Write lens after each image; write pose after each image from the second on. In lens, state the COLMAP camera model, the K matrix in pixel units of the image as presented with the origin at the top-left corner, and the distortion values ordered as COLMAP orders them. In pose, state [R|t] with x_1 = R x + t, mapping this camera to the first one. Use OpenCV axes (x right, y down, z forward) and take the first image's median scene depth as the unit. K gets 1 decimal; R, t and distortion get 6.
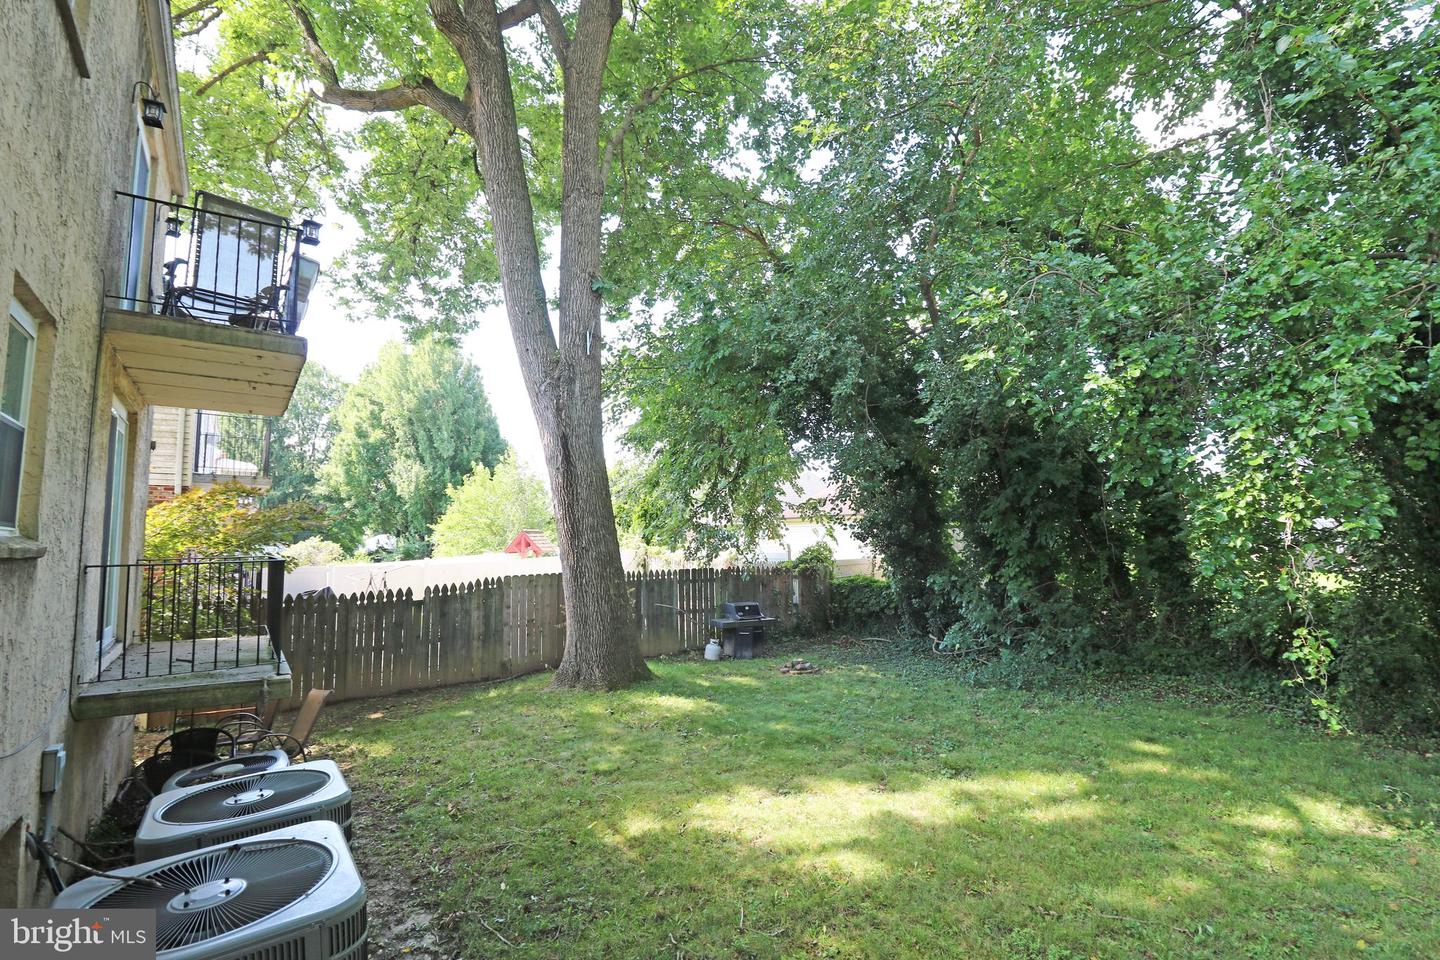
lens RADIAL K [[667.8, 0, 729.3], [0, 667.8, 476.0], [0, 0, 1]] dist [0.003289, -0.015055]
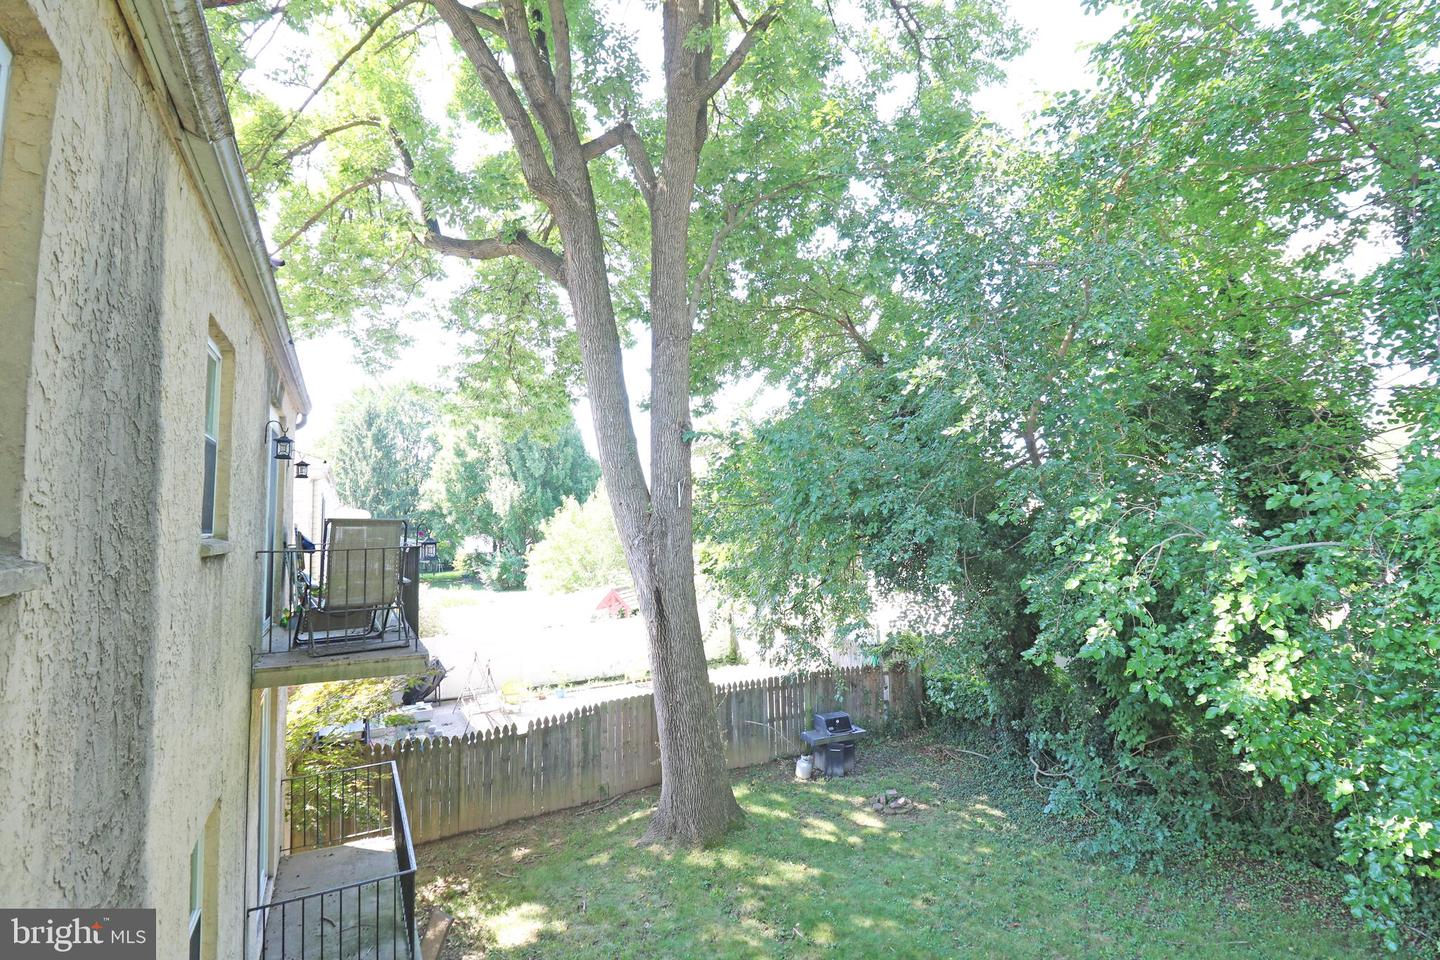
lens RADIAL K [[667.8, 0, 729.3], [0, 667.8, 476.0], [0, 0, 1]] dist [0.003289, -0.015055]
pose [[0.992895, -0.007797, -0.118740, -0.012252], [0.010698, 0.999659, 0.023814, -0.188013], [0.118514, -0.024915, 0.992640, 0.005753]]
